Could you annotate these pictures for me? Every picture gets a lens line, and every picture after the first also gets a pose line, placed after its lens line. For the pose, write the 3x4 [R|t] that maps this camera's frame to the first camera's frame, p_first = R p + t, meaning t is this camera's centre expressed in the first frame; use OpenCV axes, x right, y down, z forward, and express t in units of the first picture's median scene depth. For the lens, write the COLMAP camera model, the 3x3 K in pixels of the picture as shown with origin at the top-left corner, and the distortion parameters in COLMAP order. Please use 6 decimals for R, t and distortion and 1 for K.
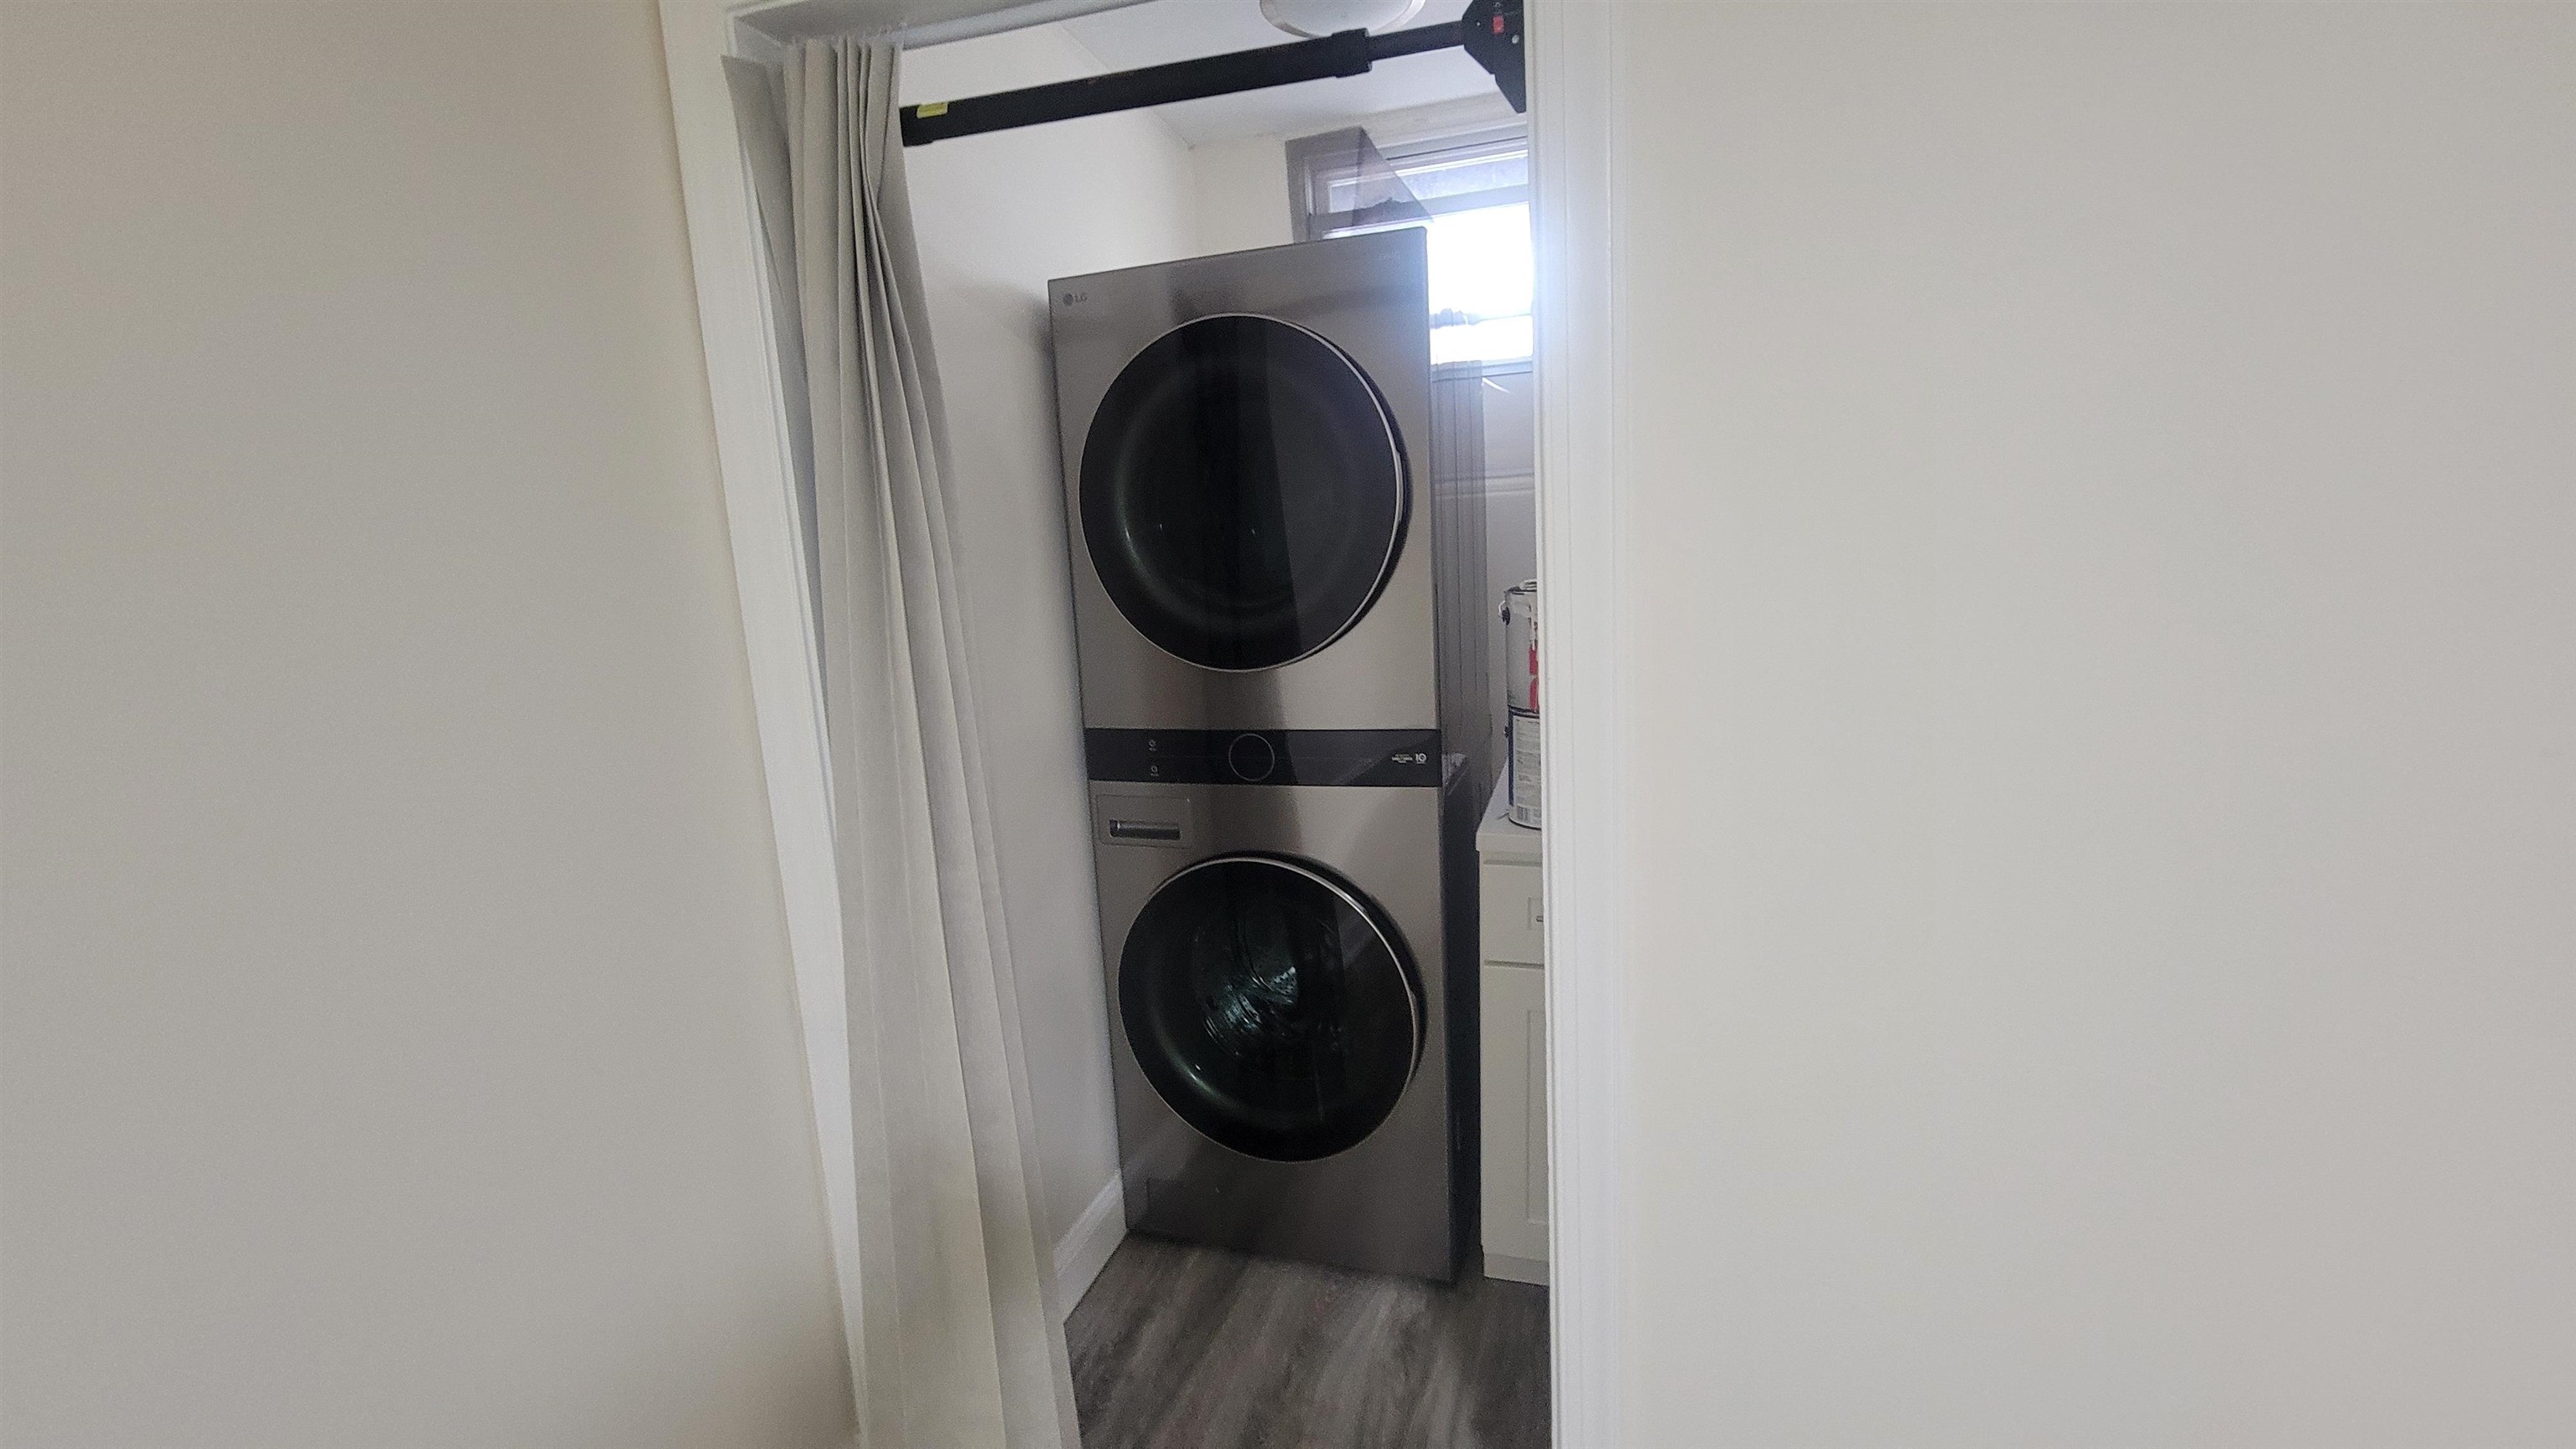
lens RADIAL K [[1056.5, 0, 1304.0], [0, 1056.5, 745.0], [0, 0, 1]] dist [-0.001097, 0.000150]
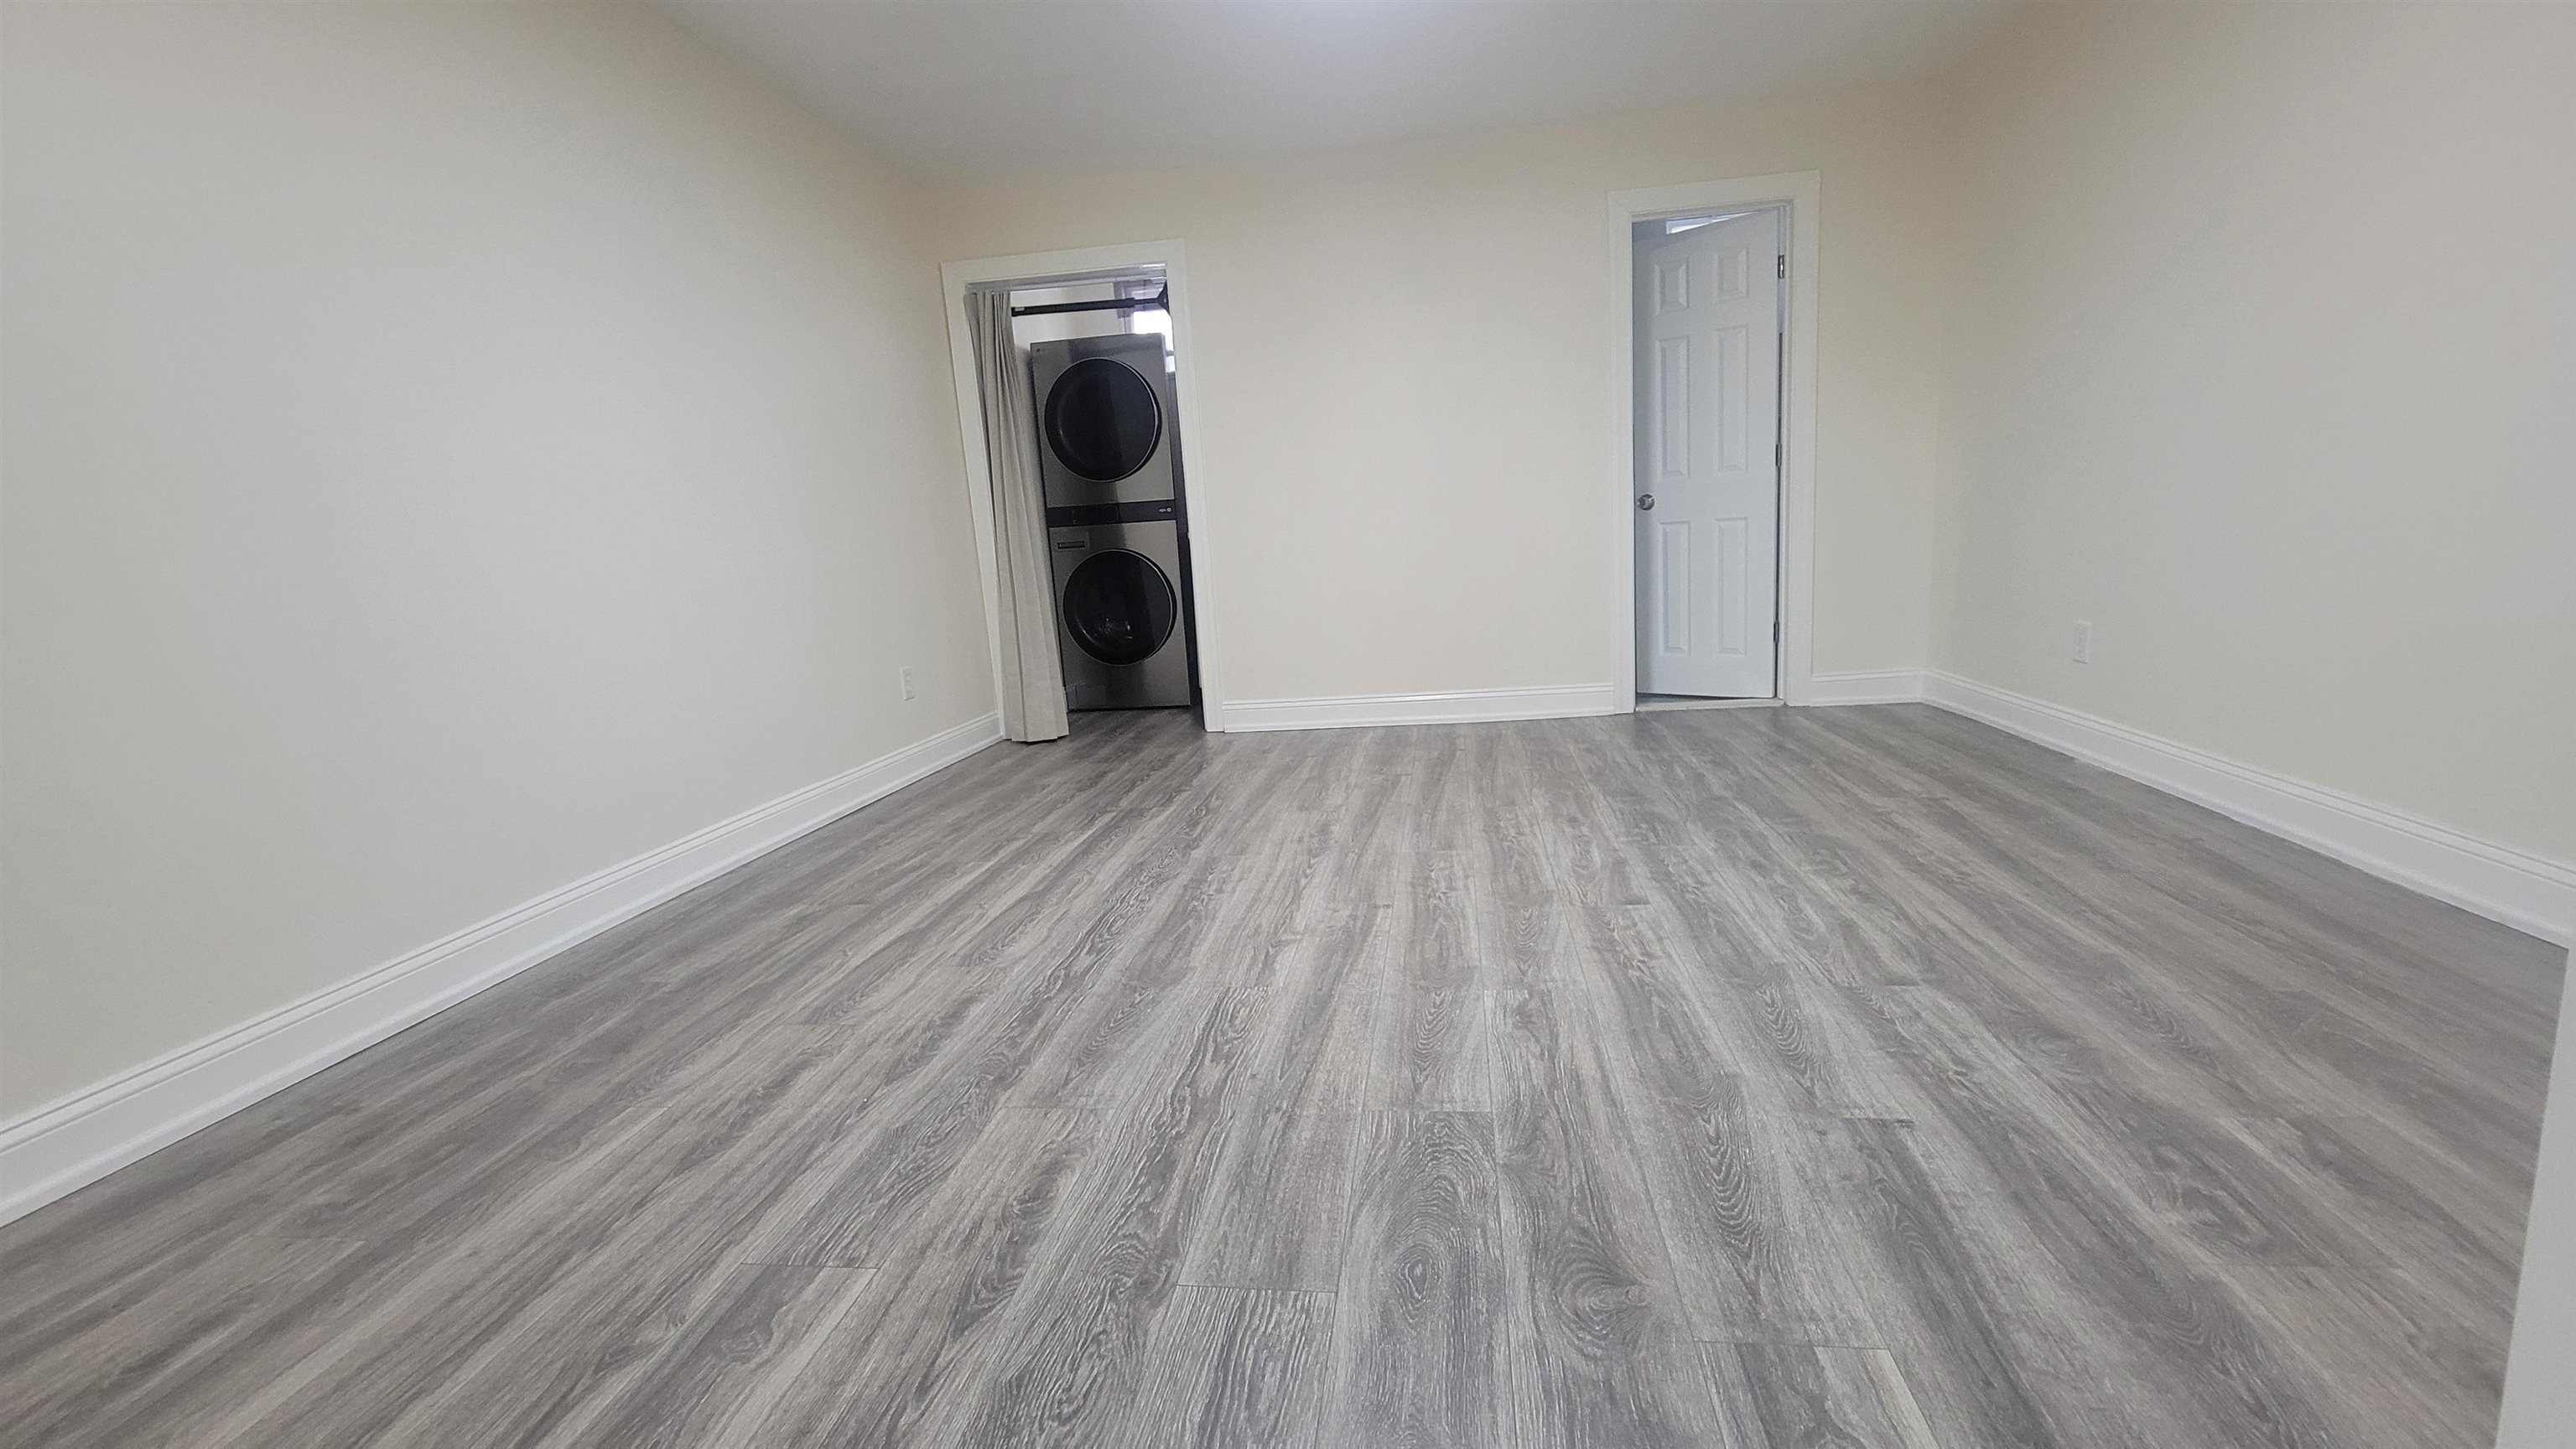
lens RADIAL K [[1056.5, 0, 1275.8], [0, 1056.5, 728.7], [0, 0, 1]] dist [-0.001097, 0.000150]
pose [[0.990345, -0.040814, 0.132478, -0.005958], [0.040066, 0.999163, 0.008308, 0.603278], [-0.132706, -0.002920, 0.991151, -1.918777]]
